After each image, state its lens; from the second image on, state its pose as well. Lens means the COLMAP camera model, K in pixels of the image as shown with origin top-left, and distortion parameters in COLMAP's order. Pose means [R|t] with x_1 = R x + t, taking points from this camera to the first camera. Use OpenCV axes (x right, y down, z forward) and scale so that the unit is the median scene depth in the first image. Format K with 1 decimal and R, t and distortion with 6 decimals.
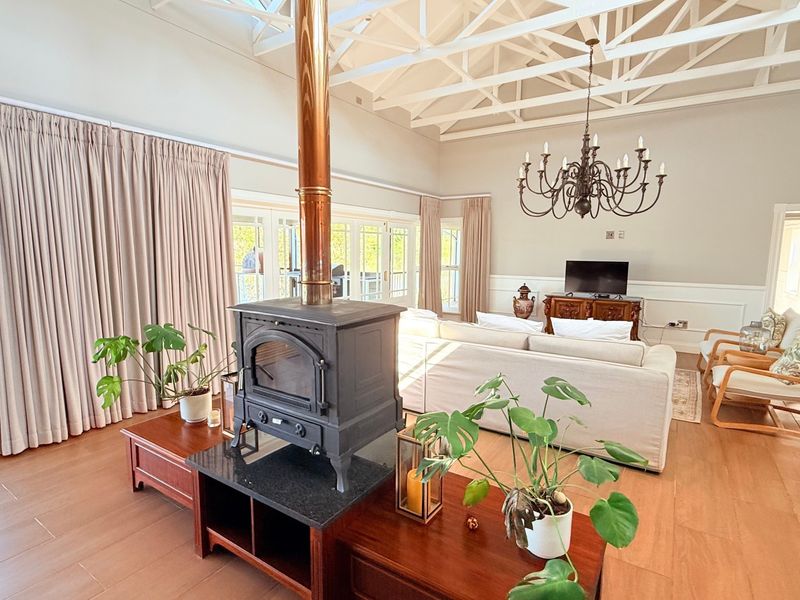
lens RADIAL K [[427.1, 0, 400.0], [0, 427.1, 300.0], [0, 0, 1]] dist [0.000097, 0.001476]
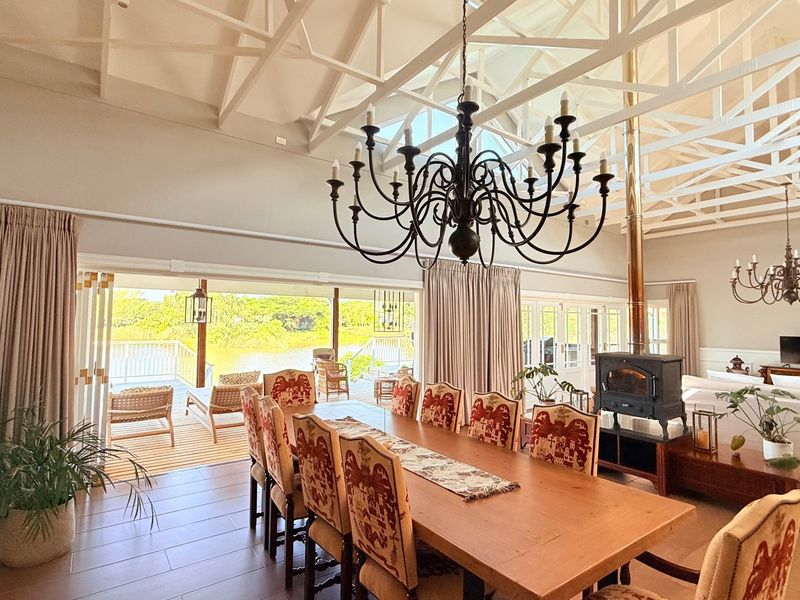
lens RADIAL K [[427.1, 0, 400.0], [0, 427.1, 300.0], [0, 0, 1]] dist [0.000097, 0.001476]
pose [[0.937206, -0.016851, -0.348368, -0.289925], [-0.042548, 0.985848, -0.162151, 0.072368], [0.346171, 0.166791, 0.923226, -0.754754]]
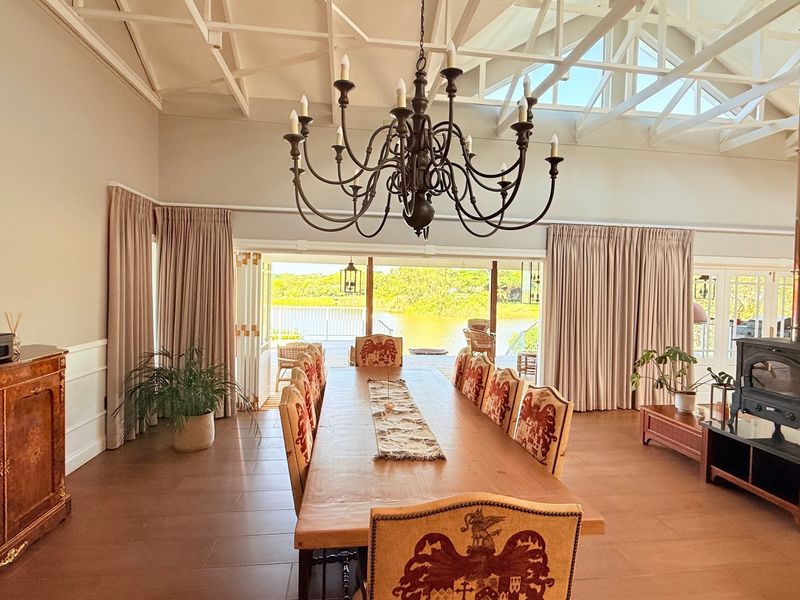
lens RADIAL K [[427.1, 0, 400.0], [0, 427.1, 300.0], [0, 0, 1]] dist [0.000097, 0.001476]
pose [[0.657492, 0.024191, -0.753073, 0.004096], [-0.103822, 0.992859, -0.058751, 0.051478], [0.746274, 0.116814, 0.655309, -0.588787]]
